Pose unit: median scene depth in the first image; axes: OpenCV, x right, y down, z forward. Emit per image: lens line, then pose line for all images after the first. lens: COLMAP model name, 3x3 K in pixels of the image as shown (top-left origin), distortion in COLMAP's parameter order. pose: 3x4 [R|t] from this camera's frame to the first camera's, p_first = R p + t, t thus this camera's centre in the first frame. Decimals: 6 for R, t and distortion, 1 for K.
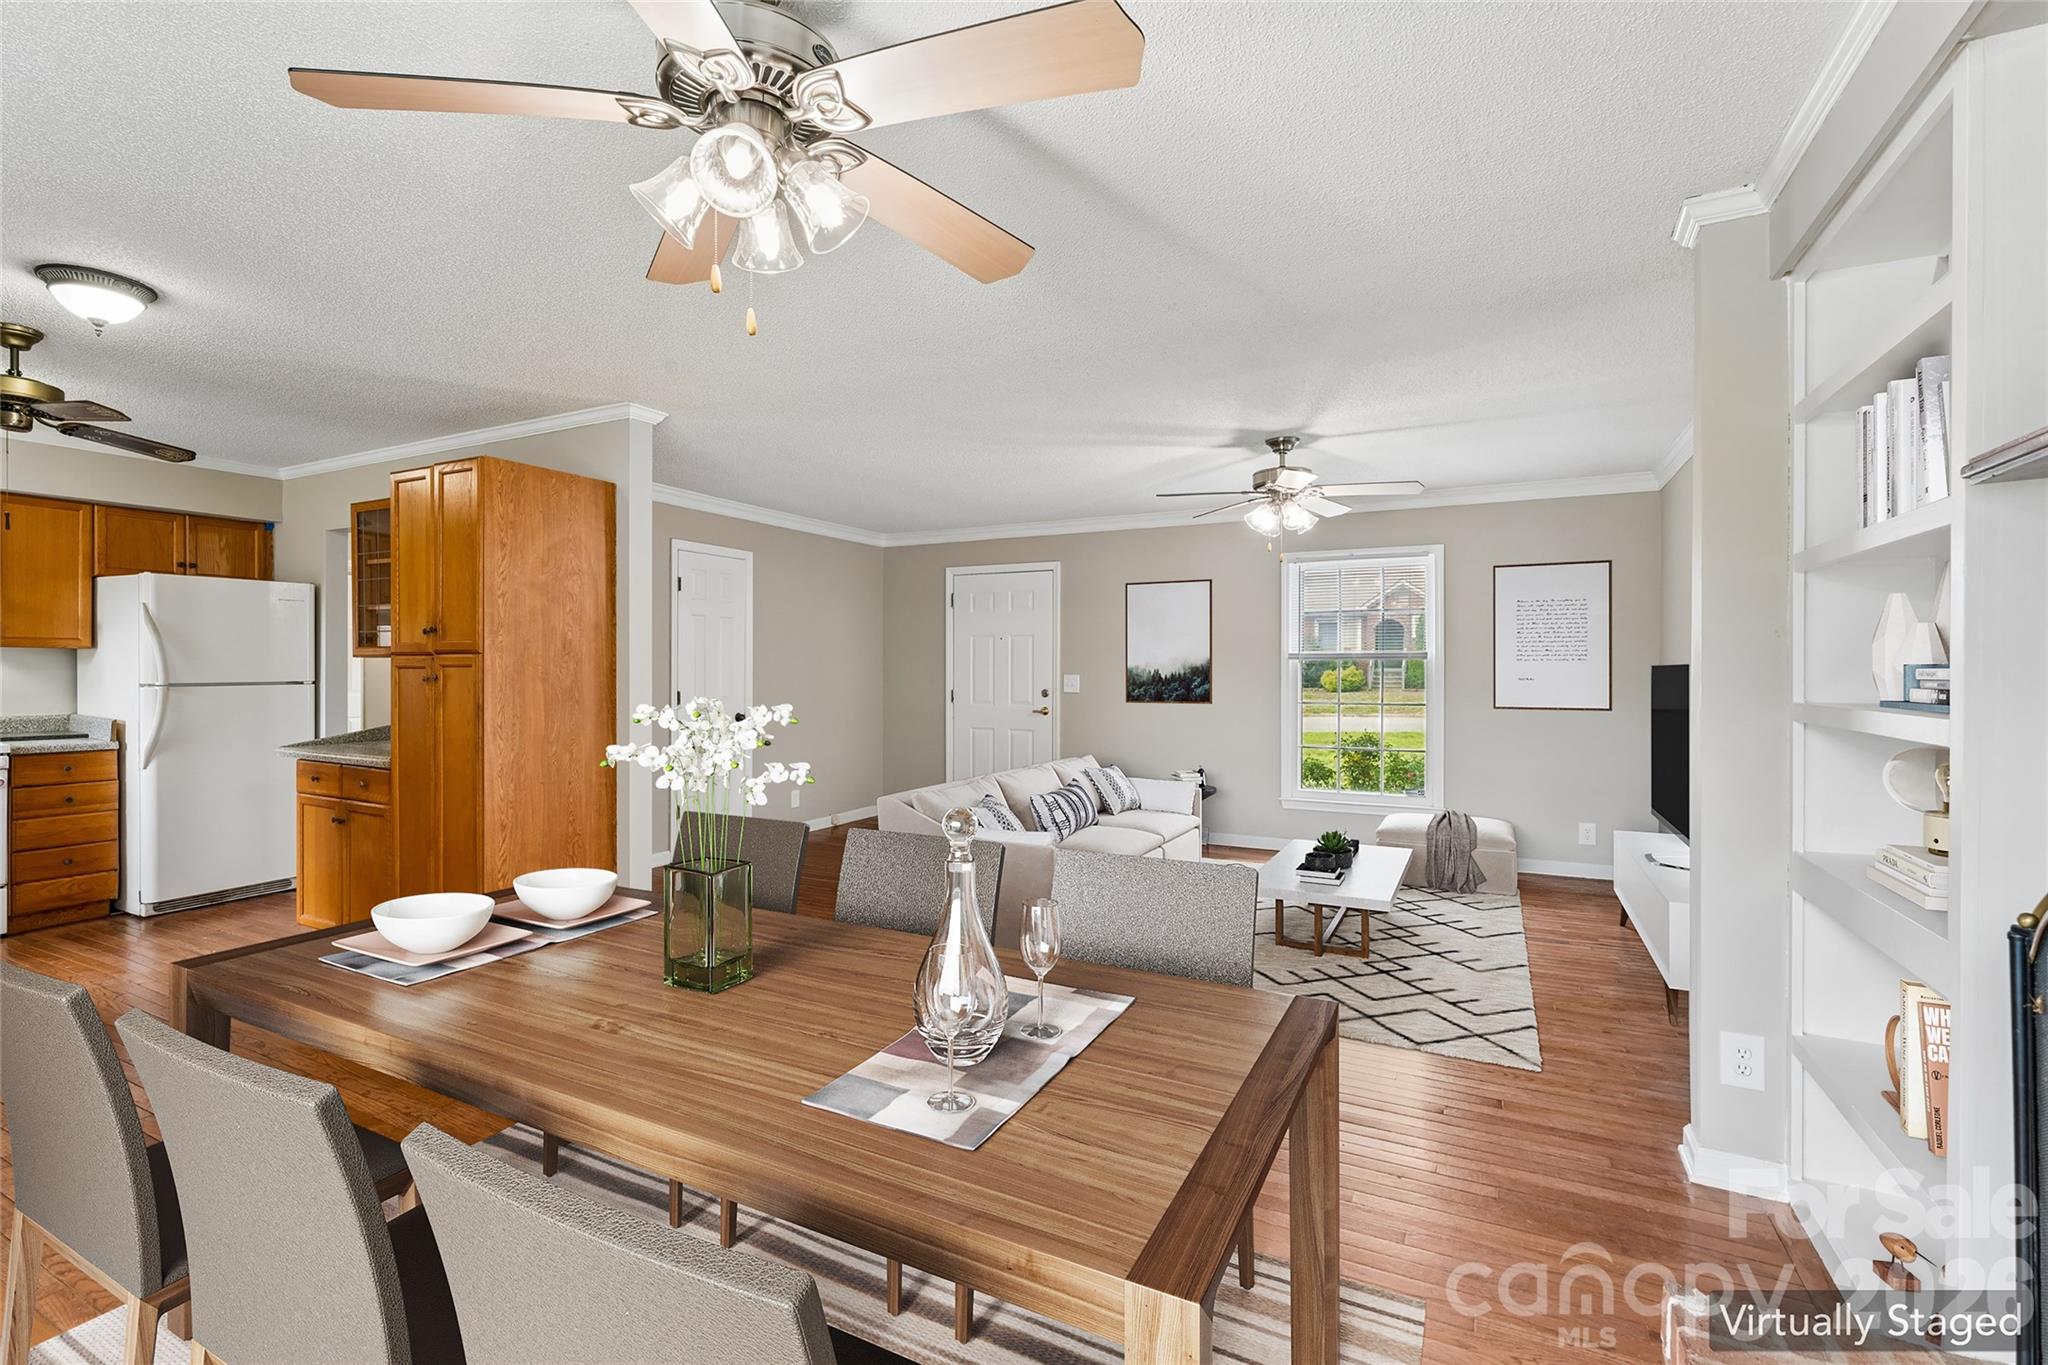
lens RADIAL K [[911.2, 0, 1007.5], [0, 911.2, 672.7], [0, 0, 1]] dist [-0.002329, -0.000092]
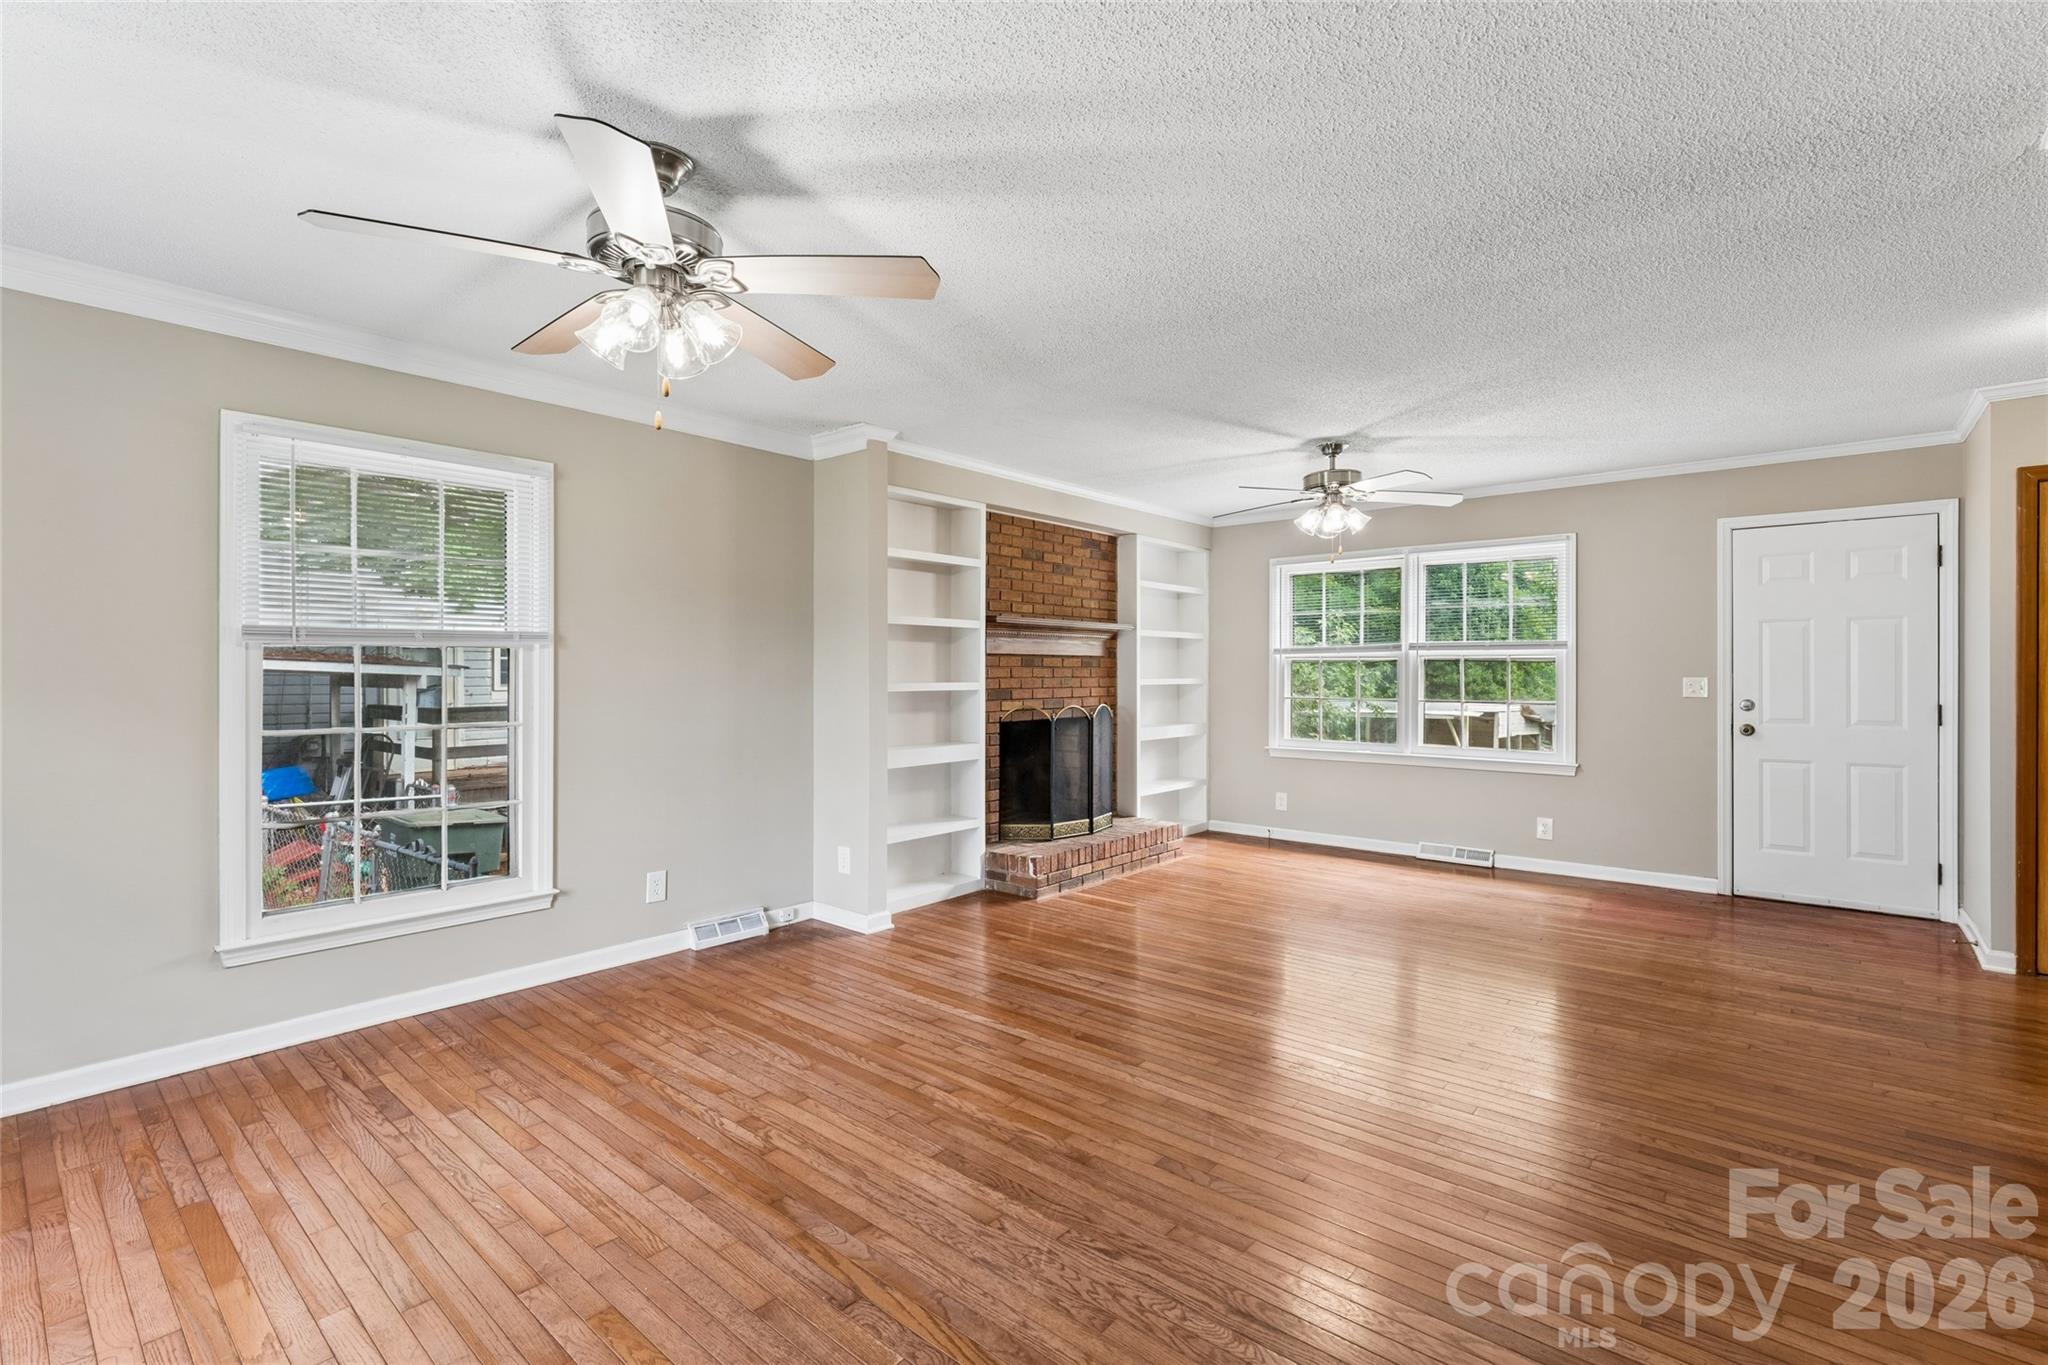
lens RADIAL K [[916.7, 0, 1013.7], [0, 916.7, 675.1], [0, 0, 1]] dist [-0.003735, 0.001008]
pose [[-0.972994, -0.003162, 0.230808, 0.024710], [-0.001335, 0.999967, 0.008071, -0.003357], [-0.230826, 0.007545, -0.972966, 1.437080]]
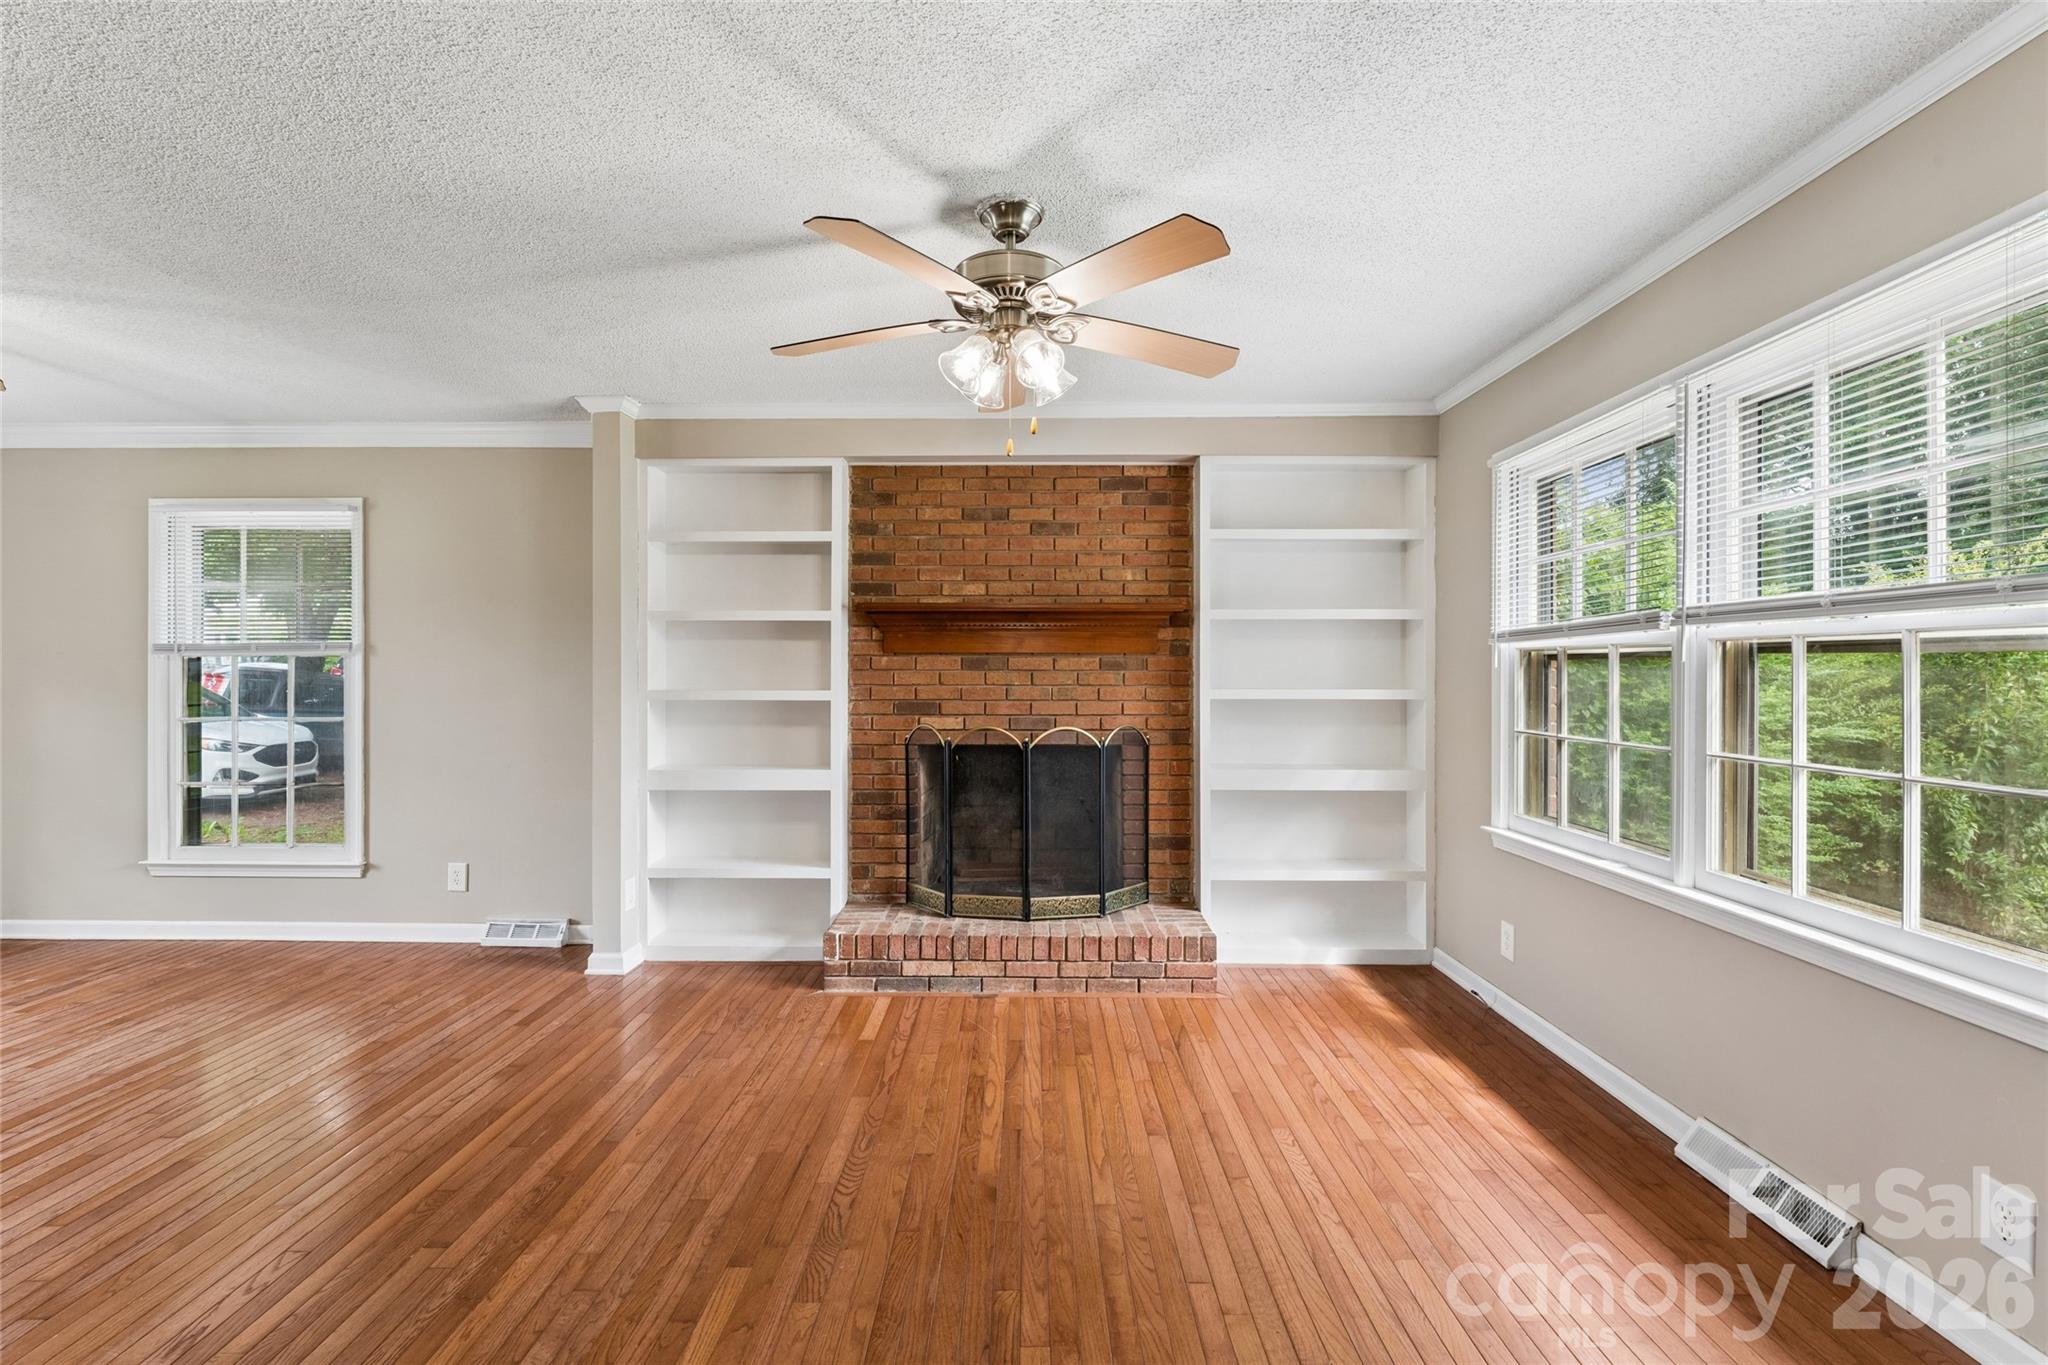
lens RADIAL K [[916.7, 0, 1013.7], [0, 916.7, 675.1], [0, 0, 1]] dist [-0.003735, 0.001008]
pose [[-0.447916, -0.003483, 0.894069, -0.546003], [0.001117, 0.999989, 0.004455, -0.003677], [-0.894075, 0.002994, -0.447907, 0.555534]]
